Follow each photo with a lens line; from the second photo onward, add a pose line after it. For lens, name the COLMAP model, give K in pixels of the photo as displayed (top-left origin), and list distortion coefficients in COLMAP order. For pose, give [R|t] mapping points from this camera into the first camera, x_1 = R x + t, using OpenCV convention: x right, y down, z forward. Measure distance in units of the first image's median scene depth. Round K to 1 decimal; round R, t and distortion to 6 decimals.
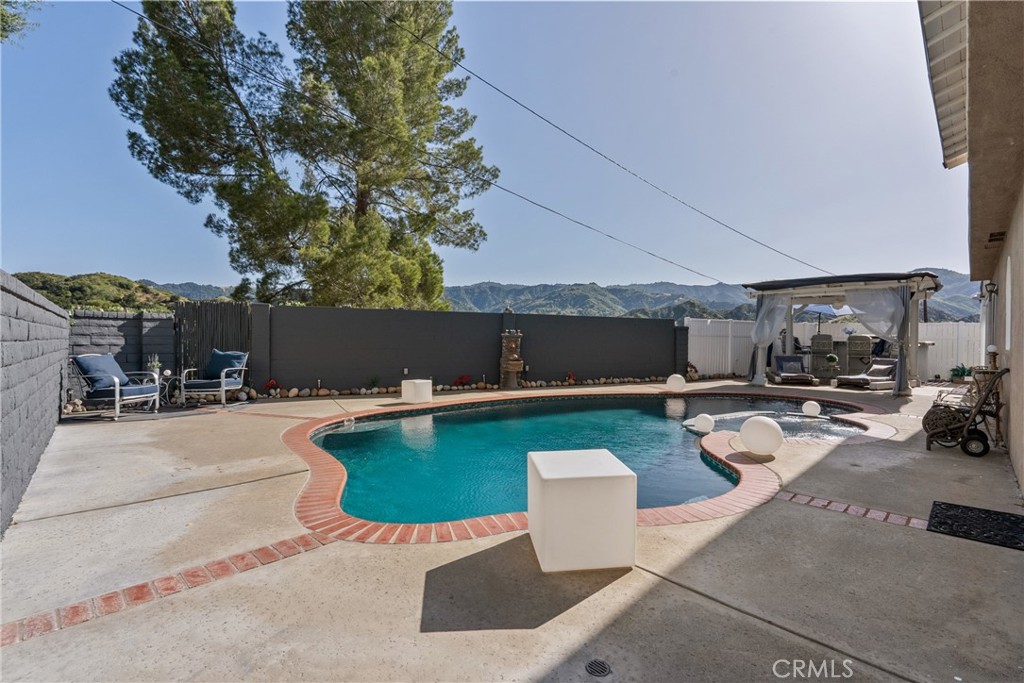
lens RADIAL K [[474.9, 0, 512.0], [0, 474.9, 341.5], [0, 0, 1]] dist [-0.000973, -0.000020]
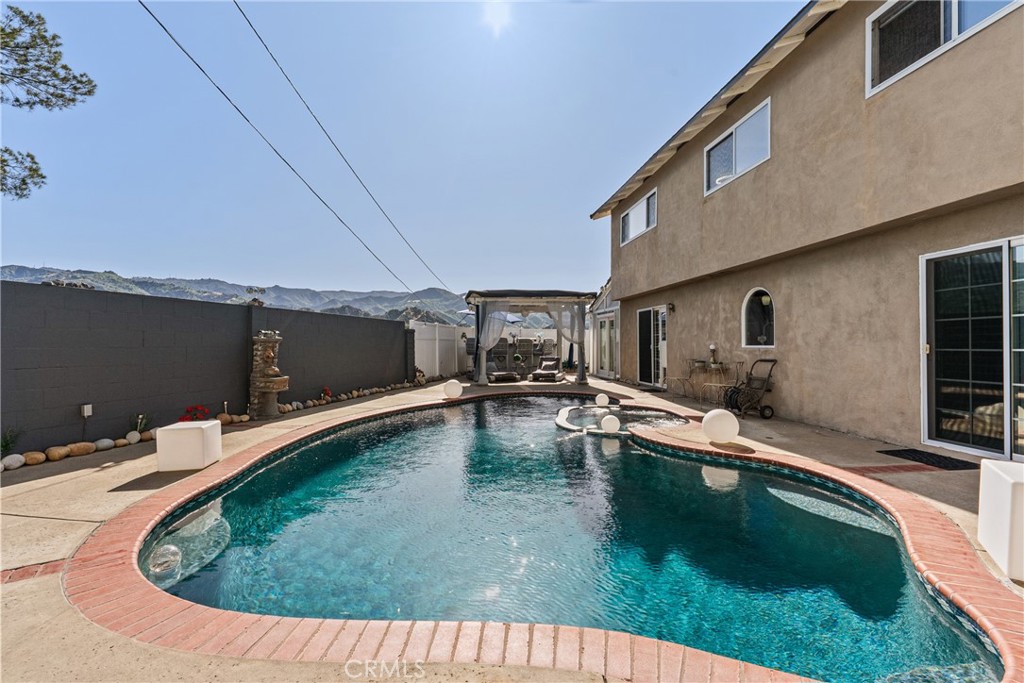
lens RADIAL K [[465.3, 0, 512.0], [0, 465.3, 341.5], [0, 0, 1]] dist [-0.001856, 0.000263]
pose [[0.639953, -0.006636, 0.768385, -0.254562], [0.014130, 0.999895, -0.003133, -0.002071], [-0.768284, 0.012862, 0.639980, 0.273045]]
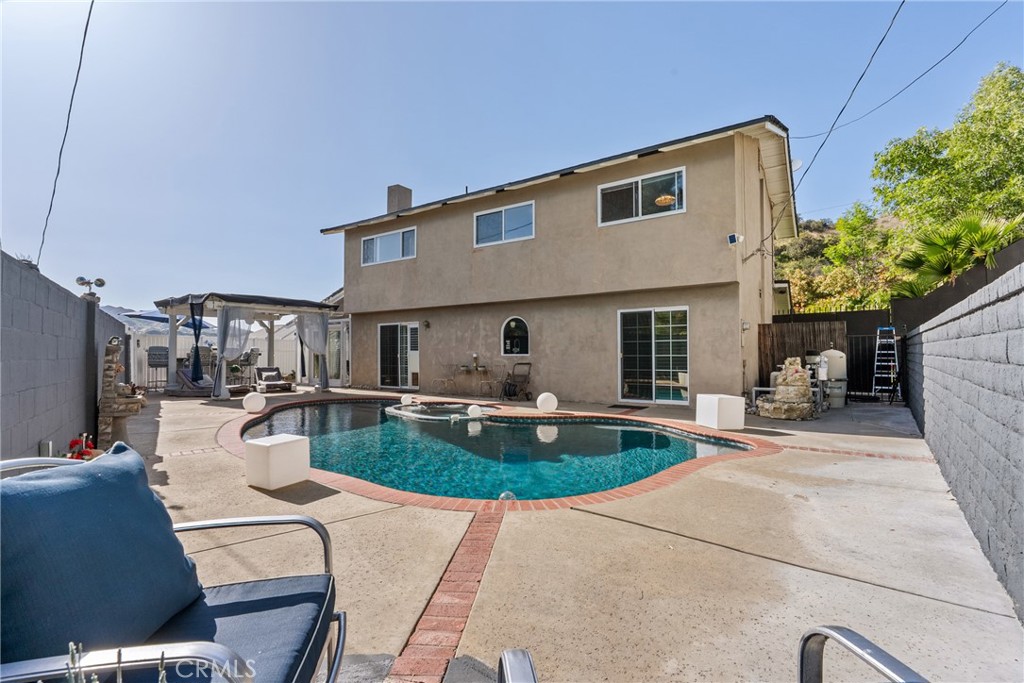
lens RADIAL K [[465.3, 0, 512.0], [0, 465.3, 341.5], [0, 0, 1]] dist [-0.001856, 0.000263]
pose [[-0.167266, 0.014308, 0.985808, -0.508267], [0.009382, 0.999873, -0.012920, -0.007799], [-0.985867, 0.007088, -0.167379, 0.586656]]
